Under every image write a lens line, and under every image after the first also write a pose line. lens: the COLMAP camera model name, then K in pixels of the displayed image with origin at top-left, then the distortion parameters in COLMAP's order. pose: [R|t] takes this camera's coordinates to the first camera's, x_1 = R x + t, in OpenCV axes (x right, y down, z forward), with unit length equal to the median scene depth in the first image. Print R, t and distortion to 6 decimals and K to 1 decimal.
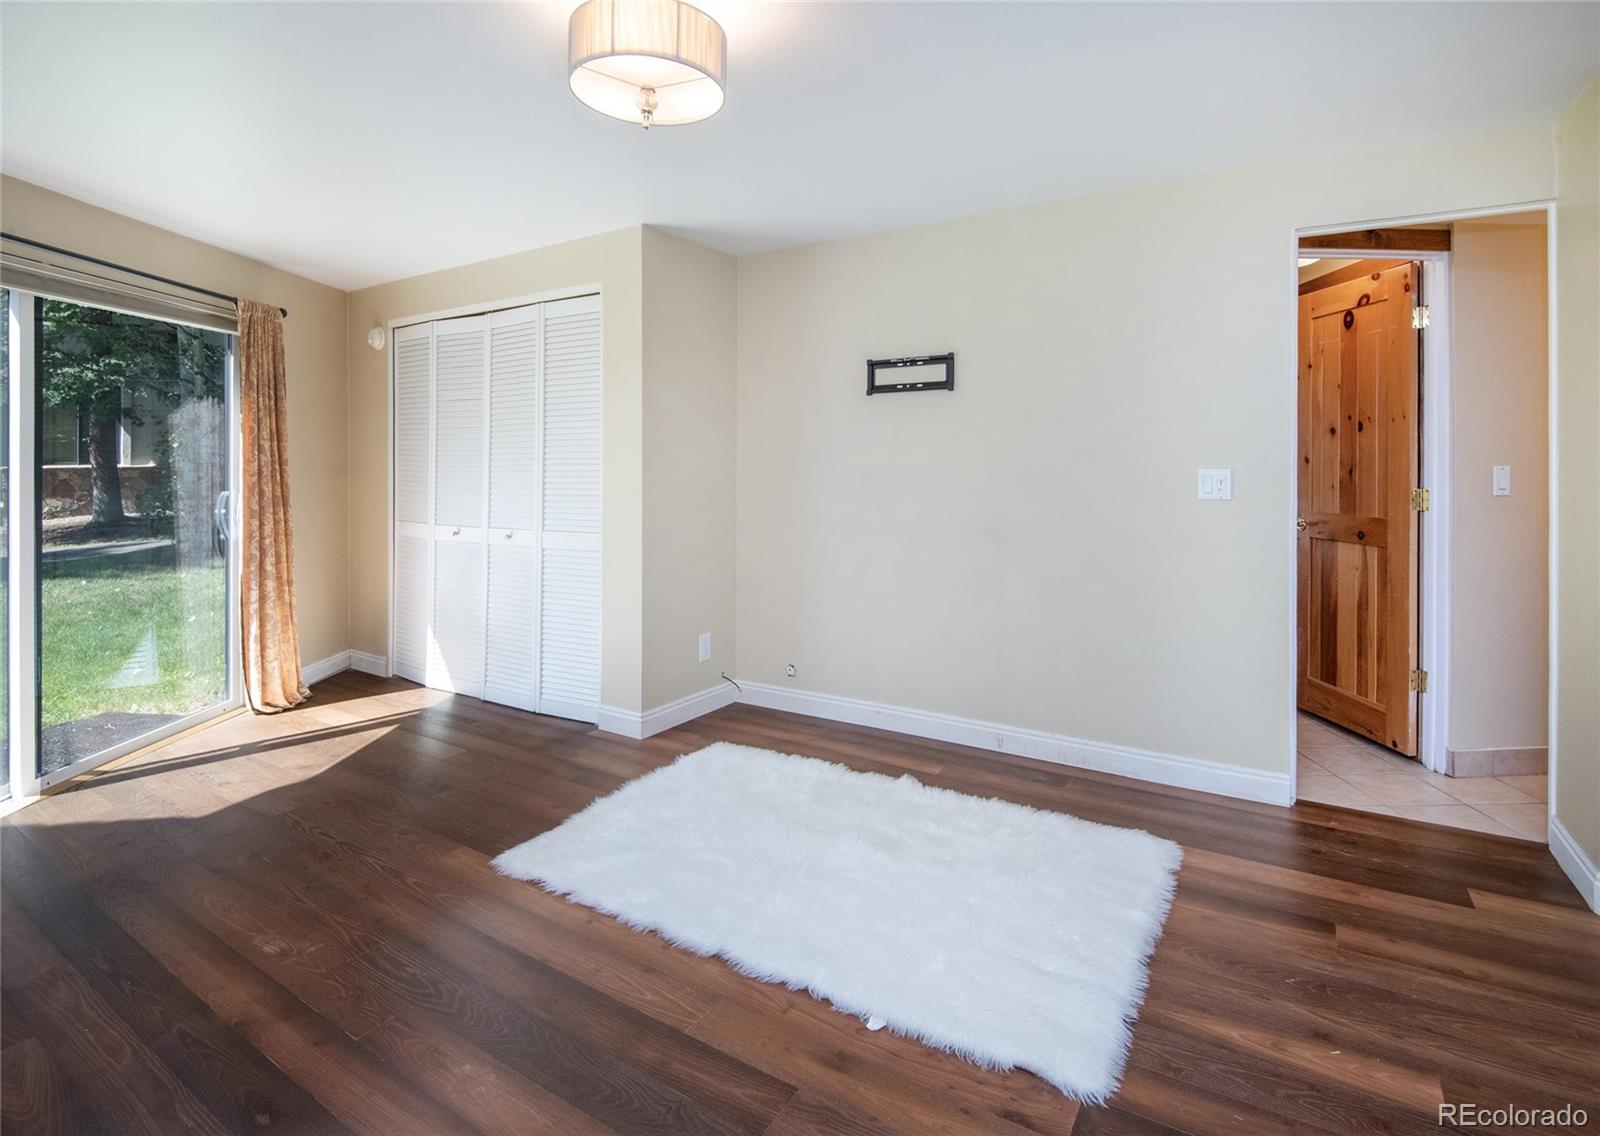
lens RADIAL K [[883.5, 0, 800.0], [0, 883.5, 568.0], [0, 0, 1]] dist [0.002018, 0.000148]
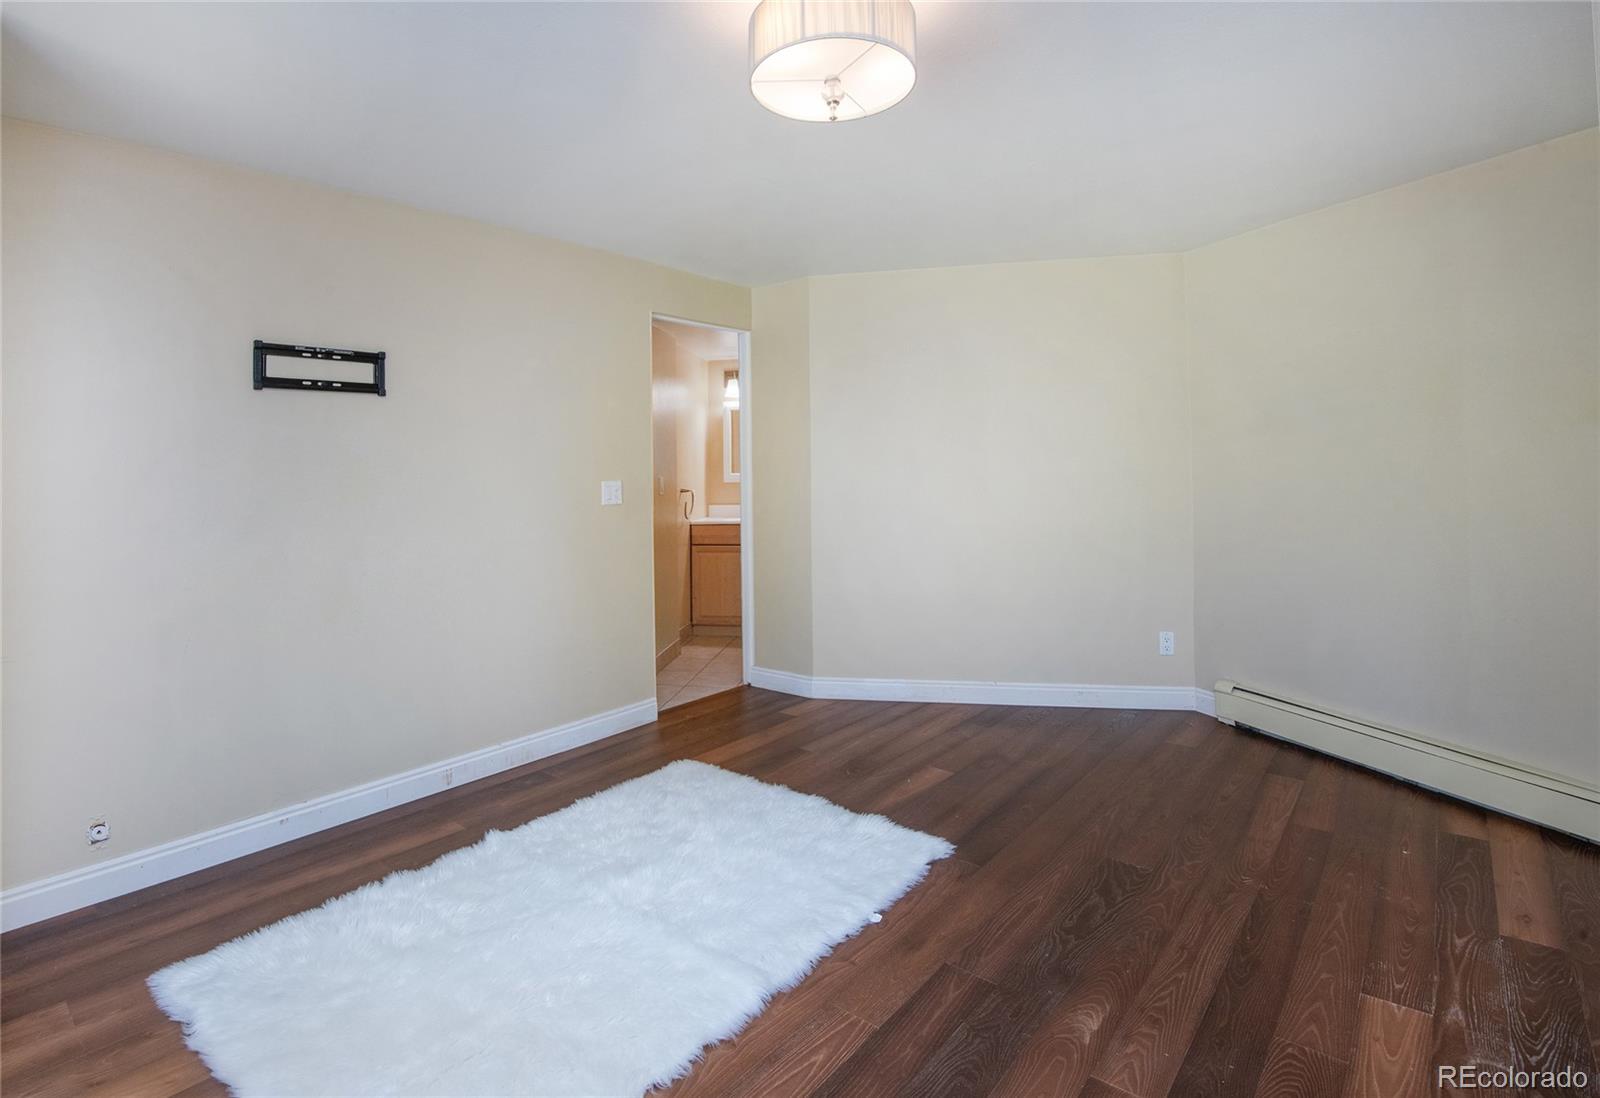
lens RADIAL K [[820.2, 0, 800.0], [0, 820.2, 549.0], [0, 0, 1]] dist [0.002811, 0.000216]
pose [[0.062990, -0.096043, 0.993382, -0.633121], [0.133330, 0.987246, 0.086995, -0.072846], [-0.989068, 0.126968, 0.074993, 0.583091]]
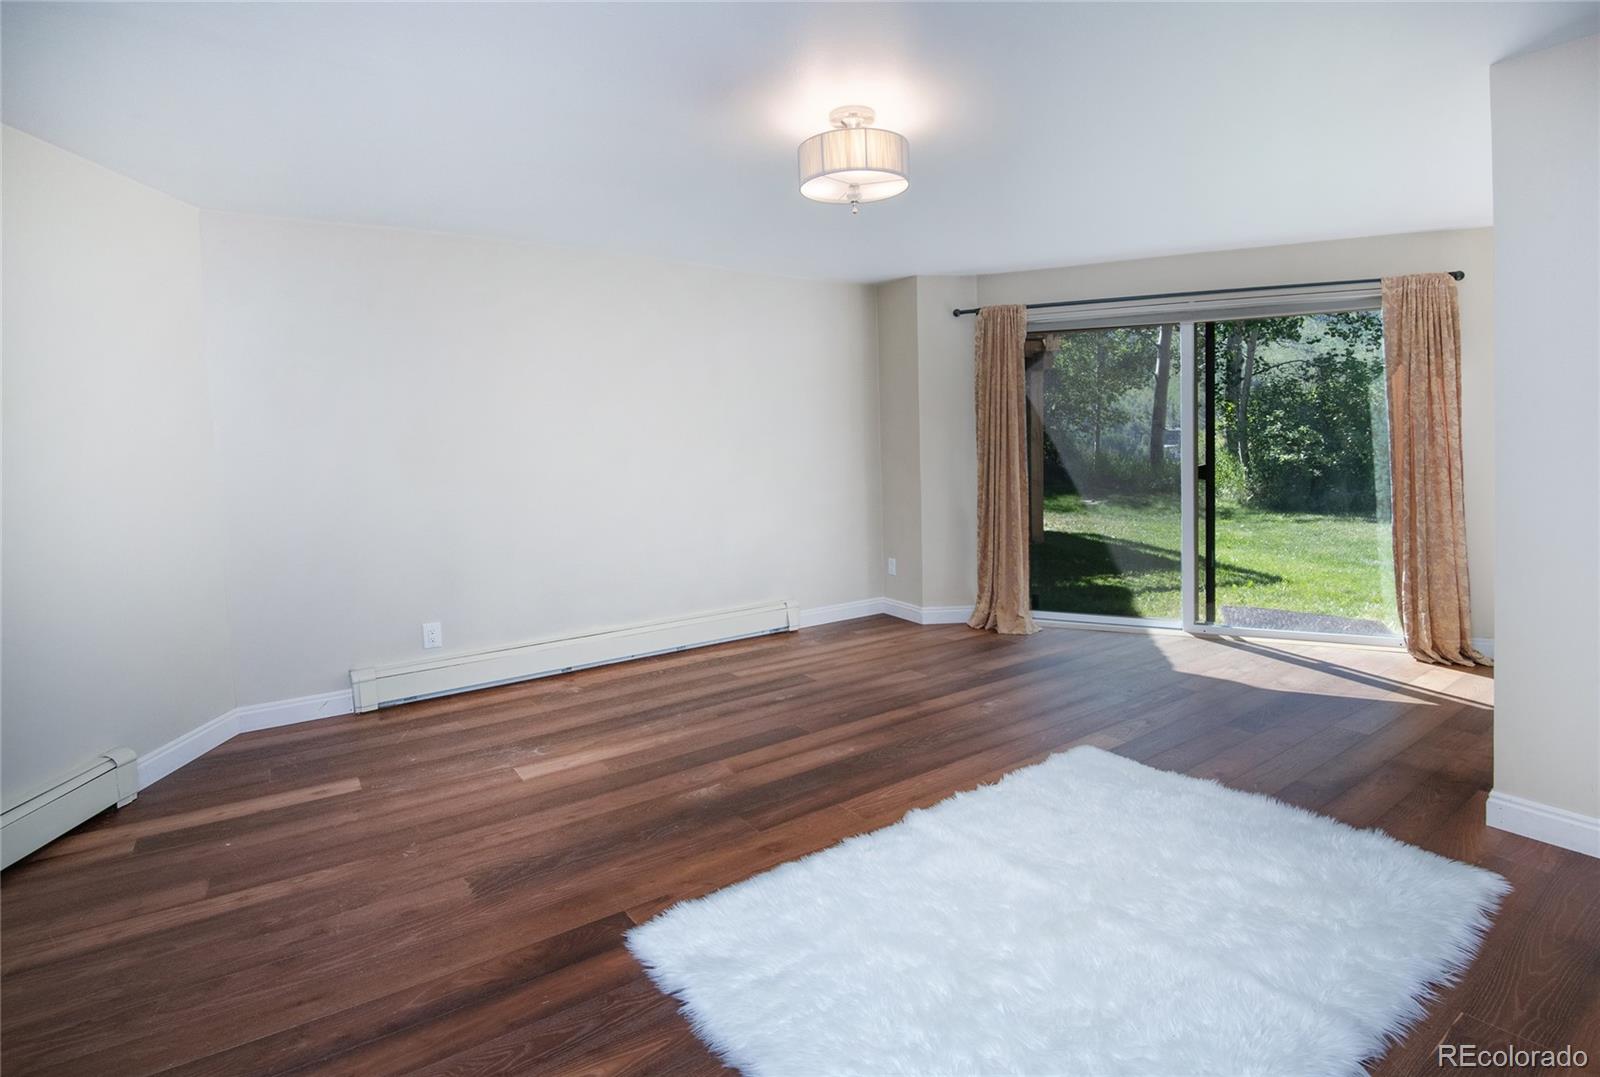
lens RADIAL K [[683.6, 0, 800.0], [0, 683.6, 538.5], [0, 0, 1]] dist [-0.001765, -0.000273]
pose [[-0.366807, 0.154405, -0.917394, 0.570271], [-0.098213, 0.974192, 0.203234, -0.101858], [0.925098, 0.164648, -0.342176, 0.783091]]
